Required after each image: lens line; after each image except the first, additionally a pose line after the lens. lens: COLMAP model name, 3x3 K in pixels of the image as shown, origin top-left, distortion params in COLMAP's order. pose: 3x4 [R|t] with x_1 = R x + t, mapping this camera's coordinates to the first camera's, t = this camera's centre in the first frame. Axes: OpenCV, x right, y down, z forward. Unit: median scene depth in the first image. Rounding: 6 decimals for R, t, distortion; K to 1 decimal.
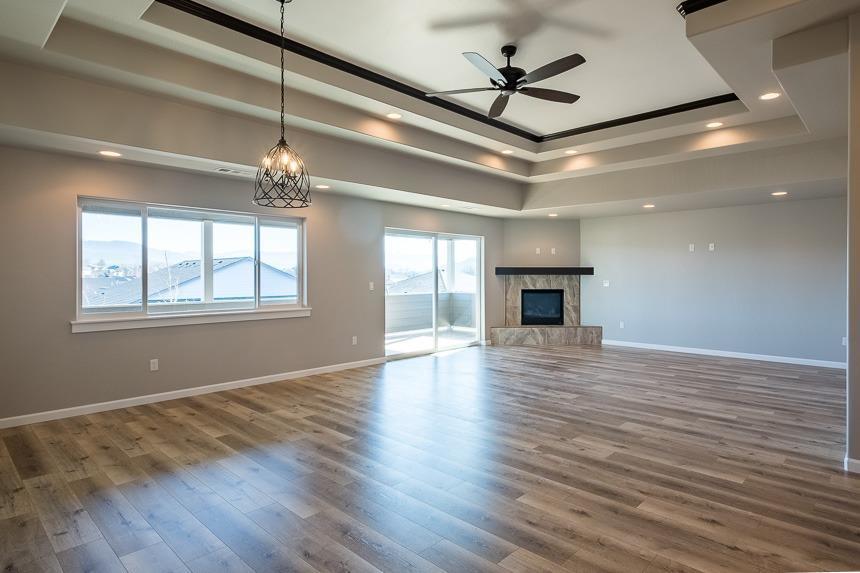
lens RADIAL K [[481.8, 0, 440.6], [0, 481.8, 272.7], [0, 0, 1]] dist [-0.002214, 0.001254]
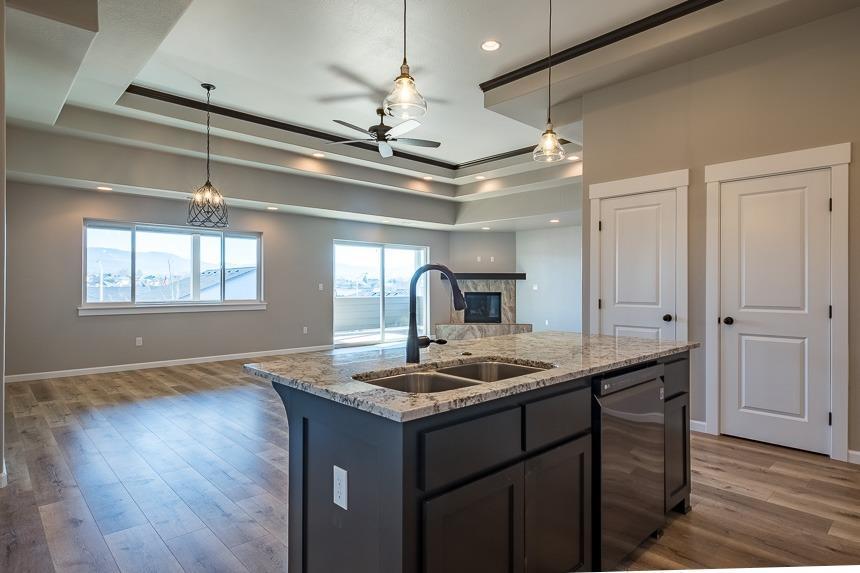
lens RADIAL K [[481.8, 0, 441.7], [0, 481.8, 280.1], [0, 0, 1]] dist [-0.002214, 0.001254]
pose [[0.998579, 0.002315, -0.053236, 0.271926], [-0.002650, 0.999977, -0.006232, 0.020225], [0.053220, 0.006365, 0.998563, -0.257006]]
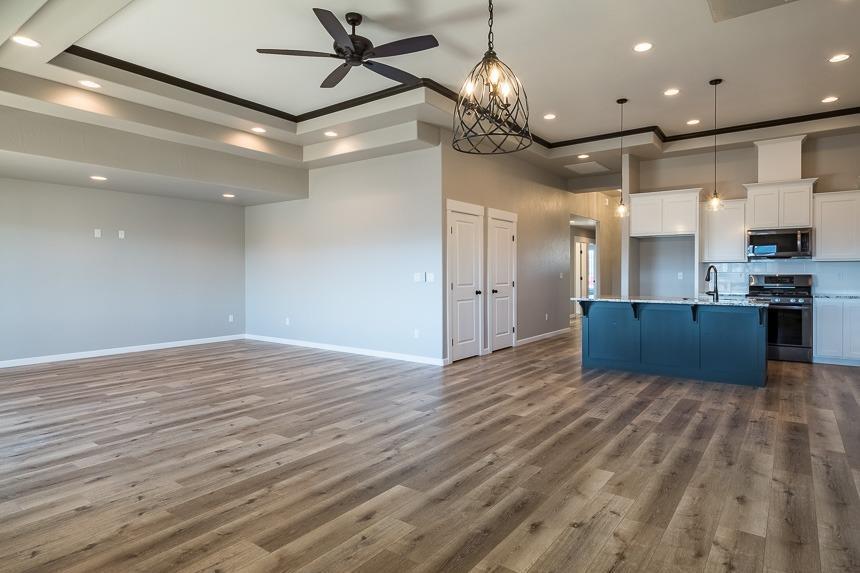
lens RADIAL K [[481.8, 0, 468.5], [0, 481.8, 270.2], [0, 0, 1]] dist [-0.002214, 0.001254]
pose [[-0.165439, 0.006776, 0.986197, -0.578168], [-0.003008, 0.999968, -0.007375, 0.024660], [-0.986215, -0.004186, -0.165413, 0.662618]]
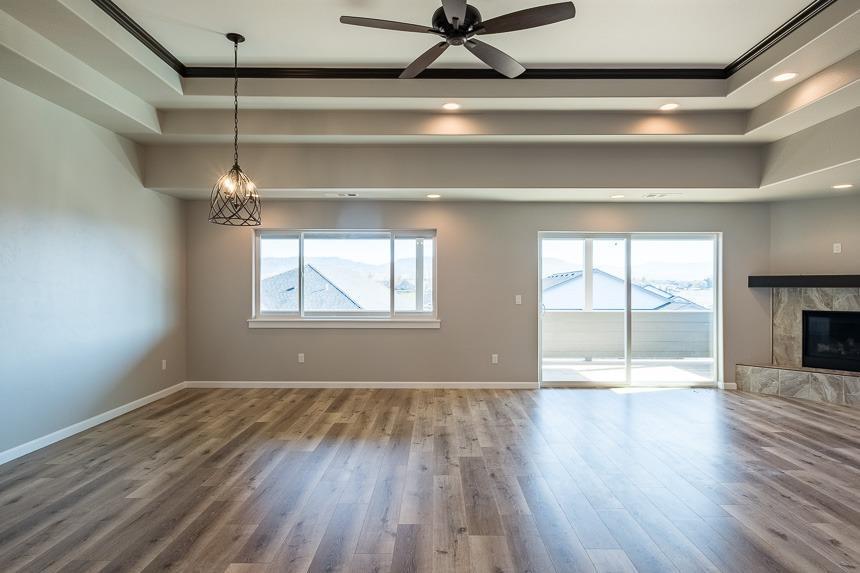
lens RADIAL K [[481.8, 0, 434.5], [0, 481.8, 288.8], [0, 0, 1]] dist [-0.002214, 0.001254]
pose [[0.684334, 0.005084, -0.729151, 0.463868], [0.000889, 0.999969, 0.007807, 0.001236], [0.729168, -0.005991, 0.684309, 0.330418]]
